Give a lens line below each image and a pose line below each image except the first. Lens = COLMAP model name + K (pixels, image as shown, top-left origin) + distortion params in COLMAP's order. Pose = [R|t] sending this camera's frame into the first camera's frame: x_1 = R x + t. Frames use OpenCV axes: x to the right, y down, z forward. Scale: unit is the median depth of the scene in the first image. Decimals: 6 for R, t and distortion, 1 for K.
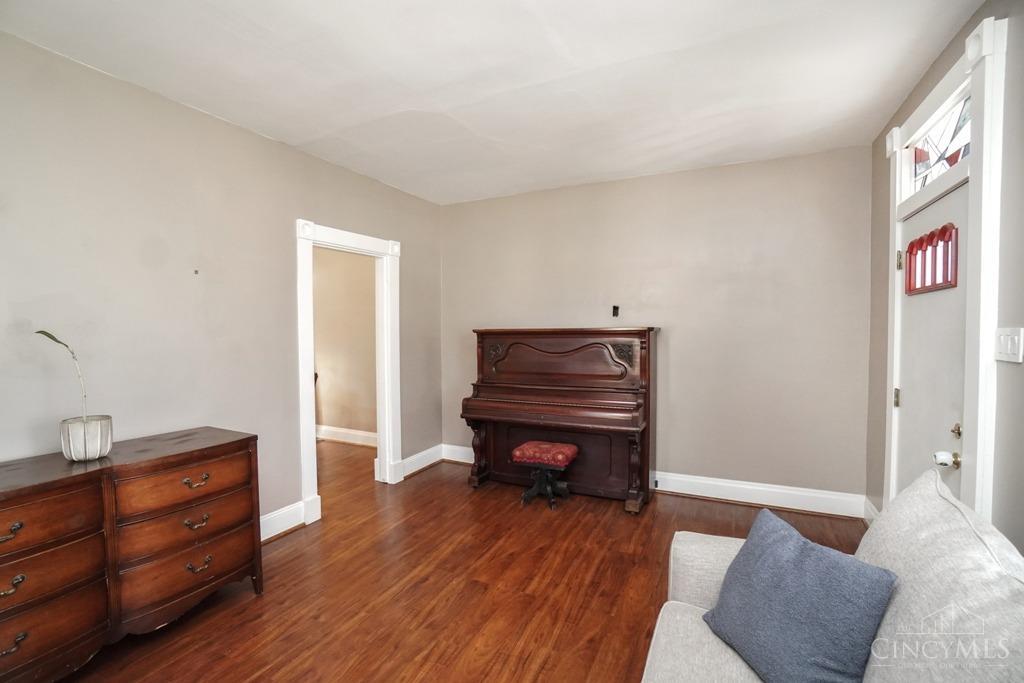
lens RADIAL K [[455.7, 0, 502.5], [0, 455.7, 347.2], [0, 0, 1]] dist [-0.033089, 0.000868]
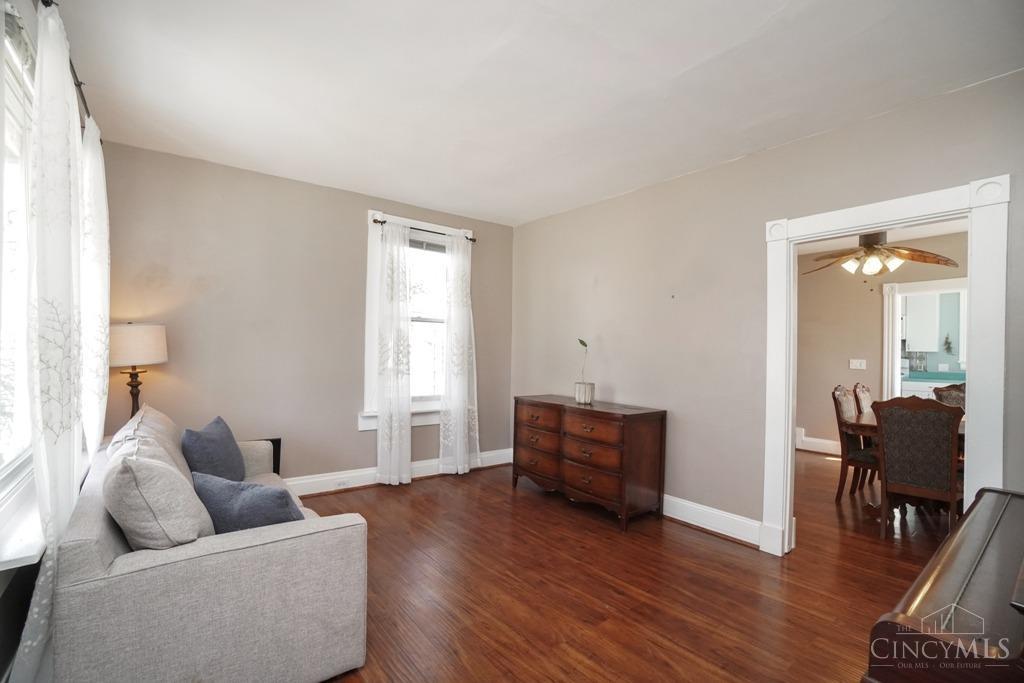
lens RADIAL K [[455.7, 0, 502.5], [0, 455.7, 347.2], [0, 0, 1]] dist [-0.033089, 0.000868]
pose [[-0.426947, -0.007548, -0.904245, 0.931396], [-0.052292, 0.998498, 0.016355, -0.011456], [0.902763, 0.054267, -0.426701, 1.334983]]
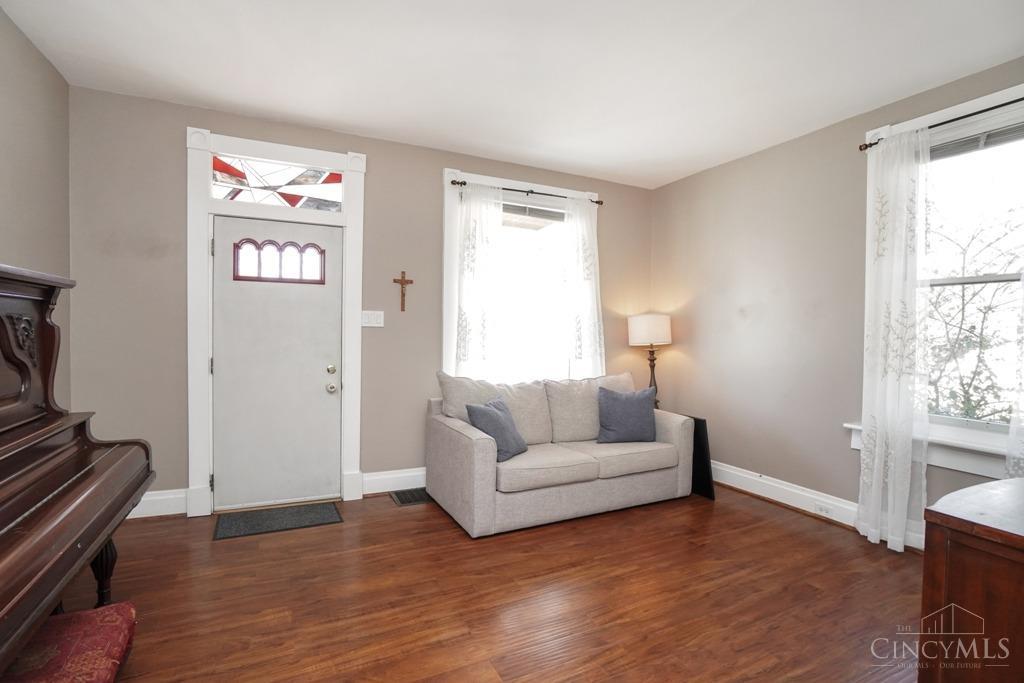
lens RADIAL K [[492.1, 0, 512.0], [0, 492.1, 341.5], [0, 0, 1]] dist [-0.023355, 0.000327]
pose [[-0.798405, -0.021508, 0.601736, -0.550622], [0.006720, 0.998981, 0.044624, 0.009432], [-0.602083, 0.039672, -0.797447, 1.754541]]
